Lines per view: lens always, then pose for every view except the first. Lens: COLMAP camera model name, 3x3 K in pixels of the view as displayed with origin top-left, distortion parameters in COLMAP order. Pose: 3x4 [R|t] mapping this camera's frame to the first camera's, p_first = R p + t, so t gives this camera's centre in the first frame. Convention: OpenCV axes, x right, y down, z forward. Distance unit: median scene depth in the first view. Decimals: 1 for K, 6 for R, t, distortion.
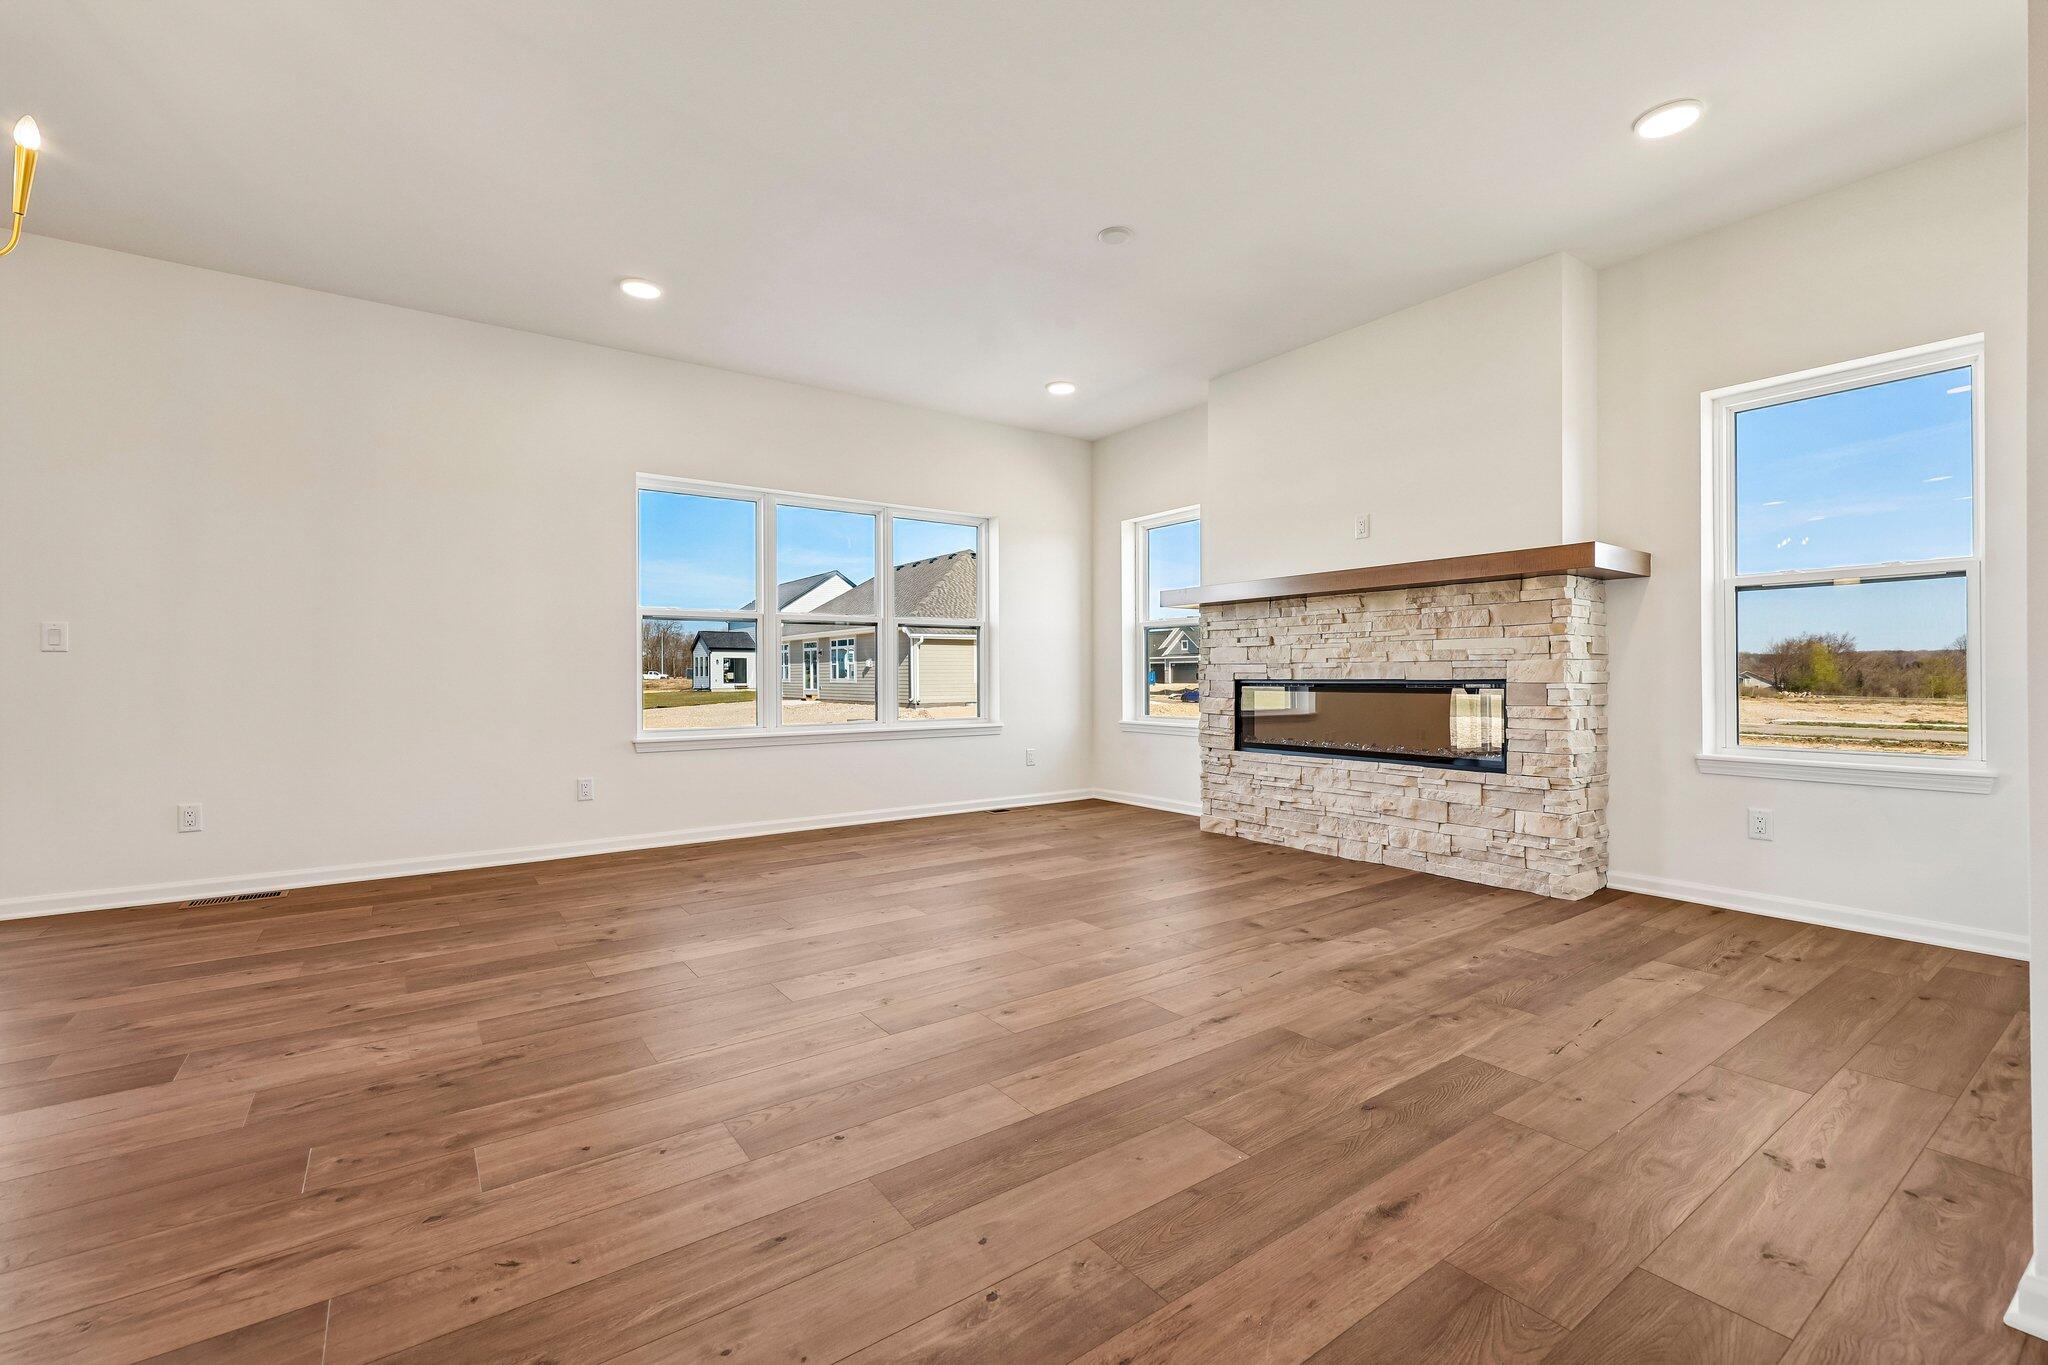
lens RADIAL K [[875.0, 0, 1022.8], [0, 875.0, 676.1], [0, 0, 1]] dist [0.000406, -0.000024]
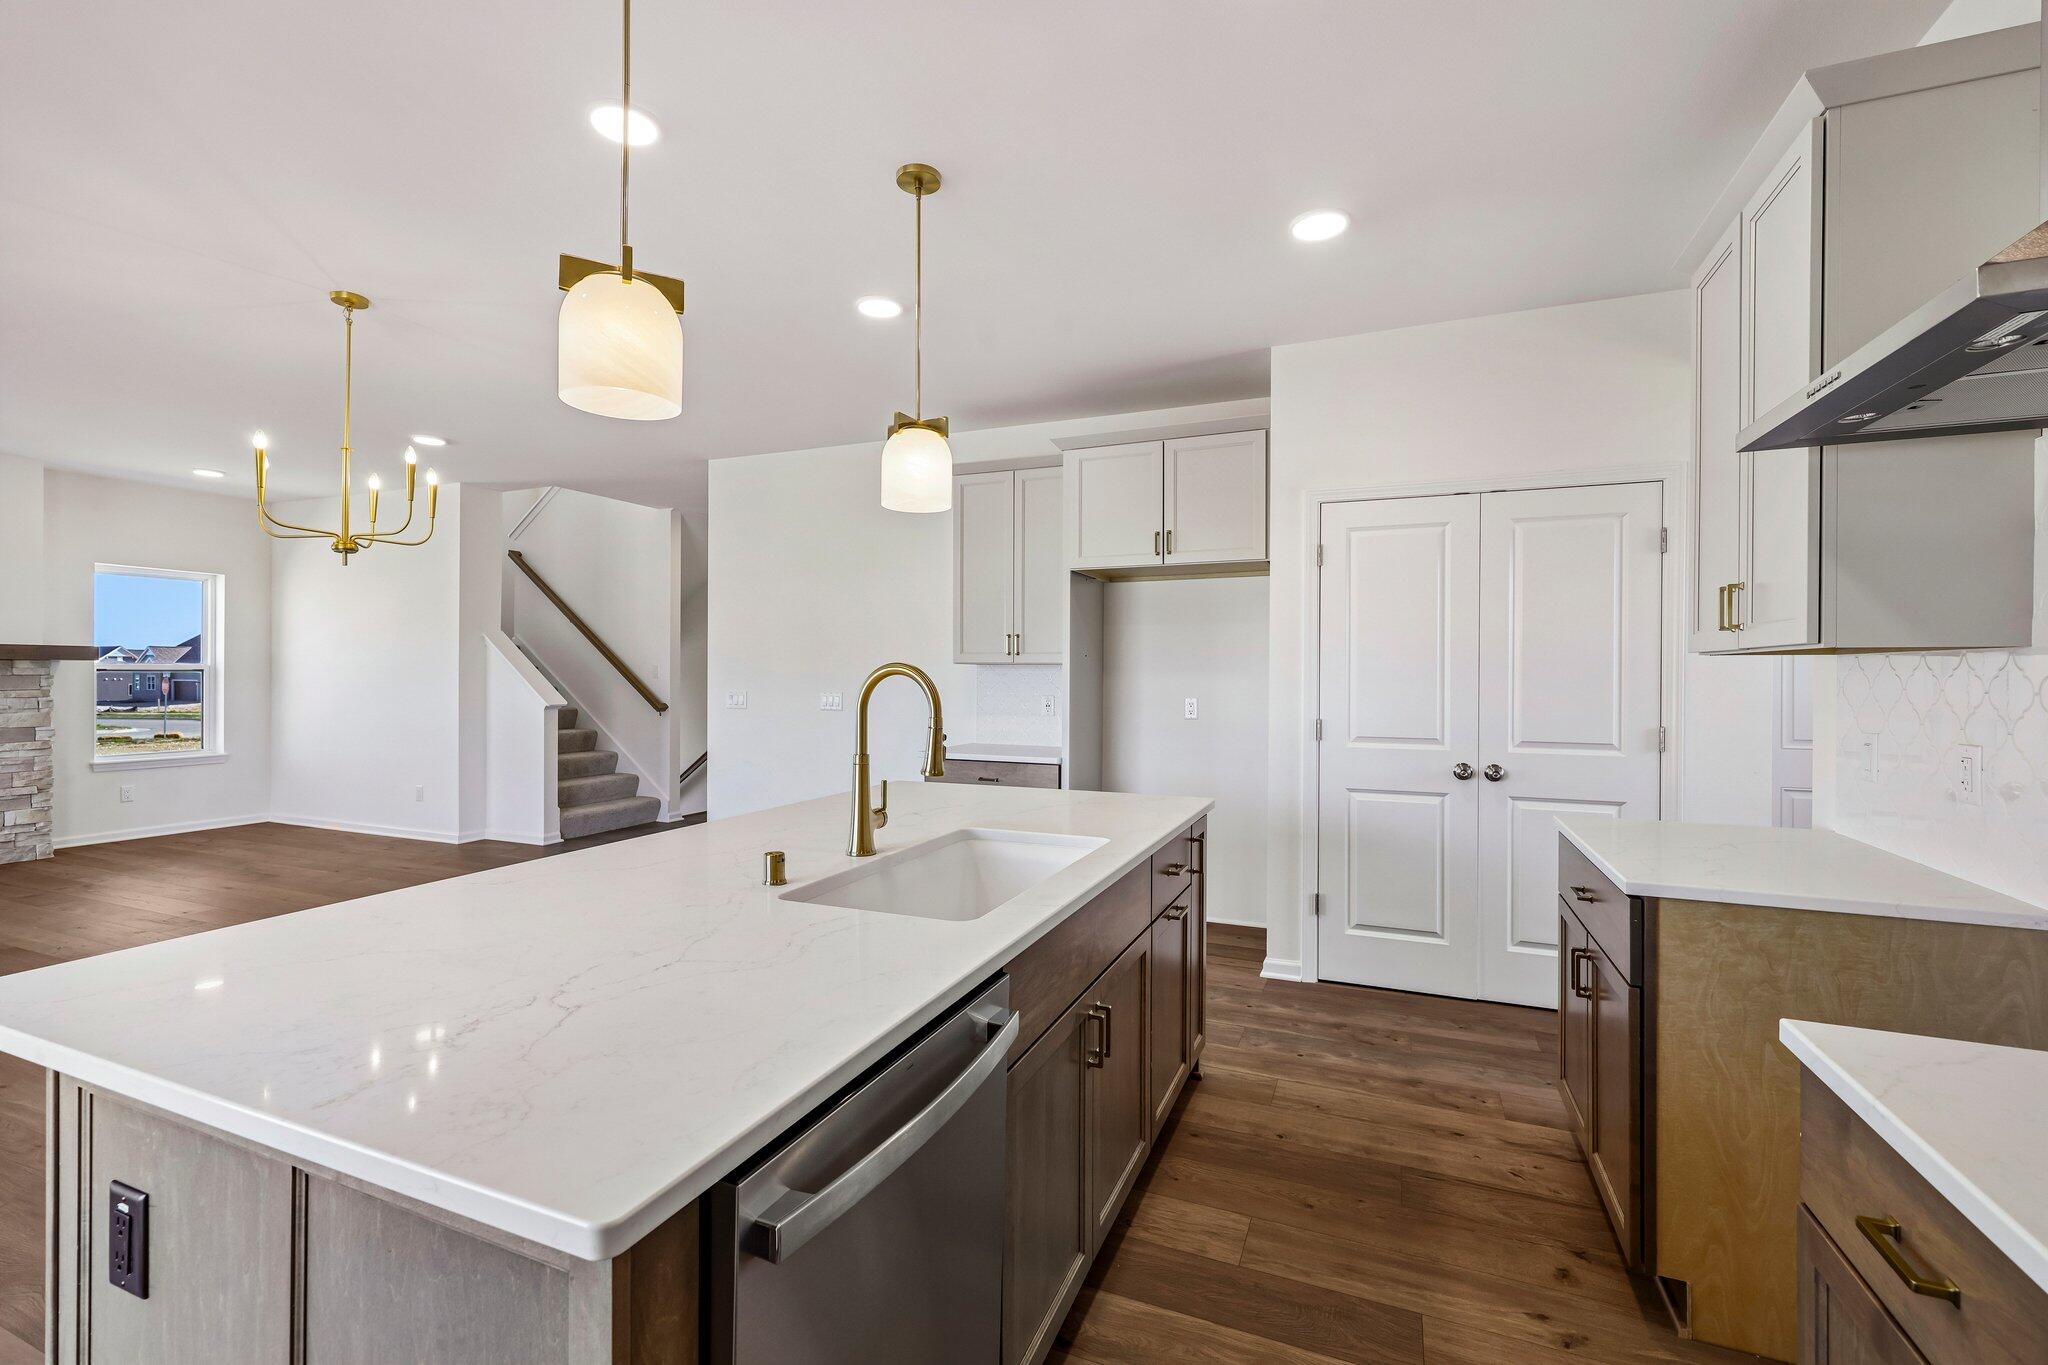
lens RADIAL K [[901.7, 0, 1028.8], [0, 901.7, 674.9], [0, 0, 1]] dist [0.001862, 0.000477]
pose [[-0.537467, 0.000163, 0.843285, -1.500948], [-0.004121, 0.999988, -0.002820, -0.076385], [-0.843275, -0.004991, -0.537460, 0.300902]]
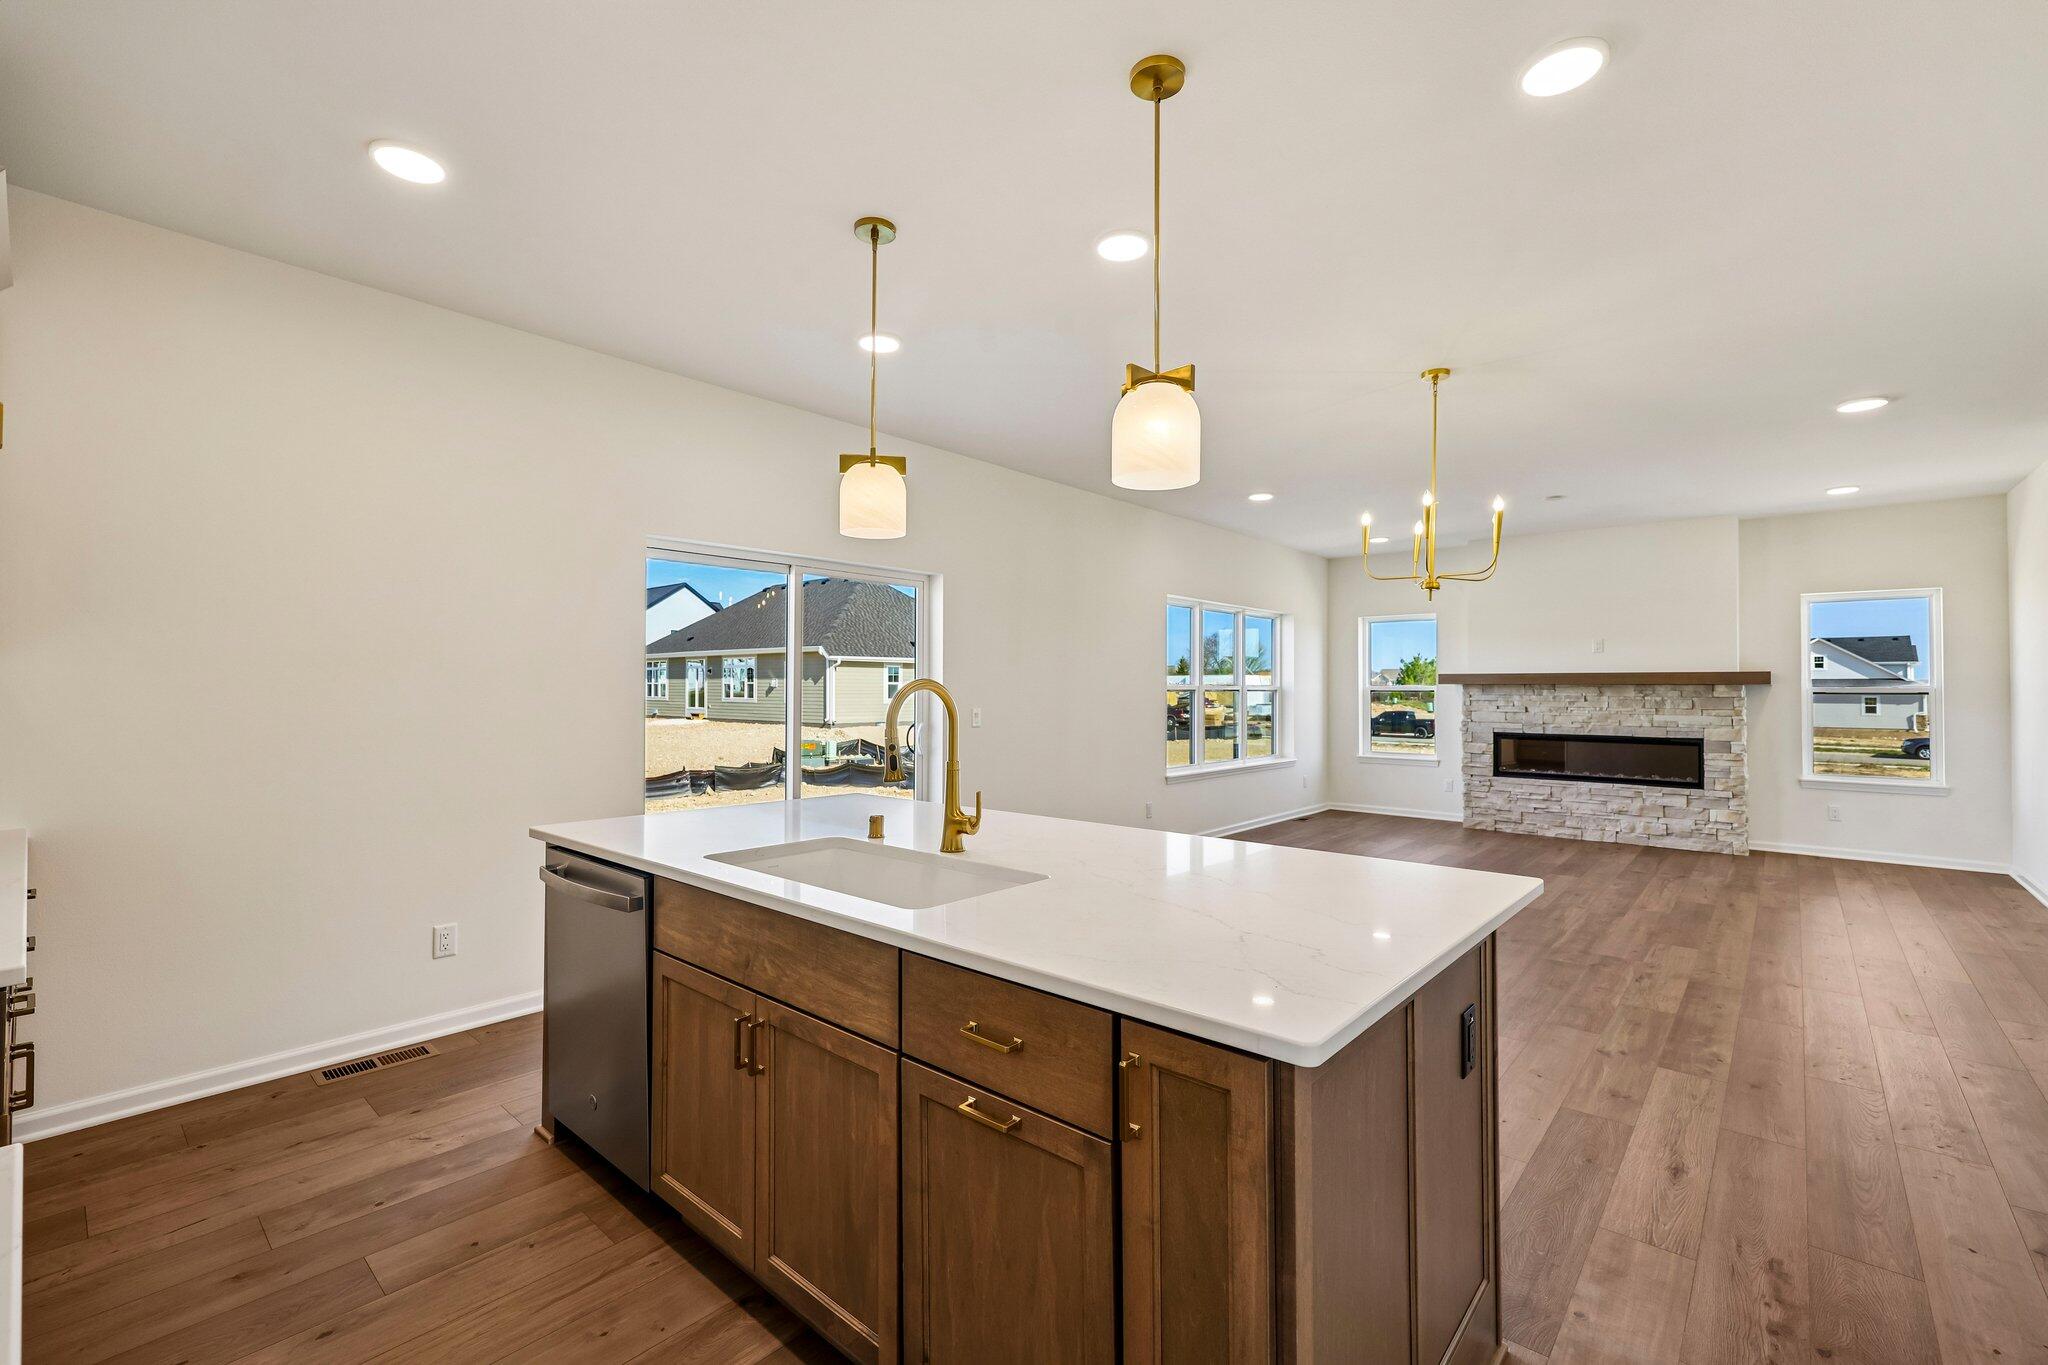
lens RADIAL K [[875.0, 0, 1022.8], [0, 875.0, 676.1], [0, 0, 1]] dist [0.000406, -0.000024]
pose [[0.974197, 0.010936, 0.225435, -1.114133], [-0.007394, 0.999836, -0.016551, -0.076187], [-0.225579, 0.014458, 0.974118, -0.421522]]
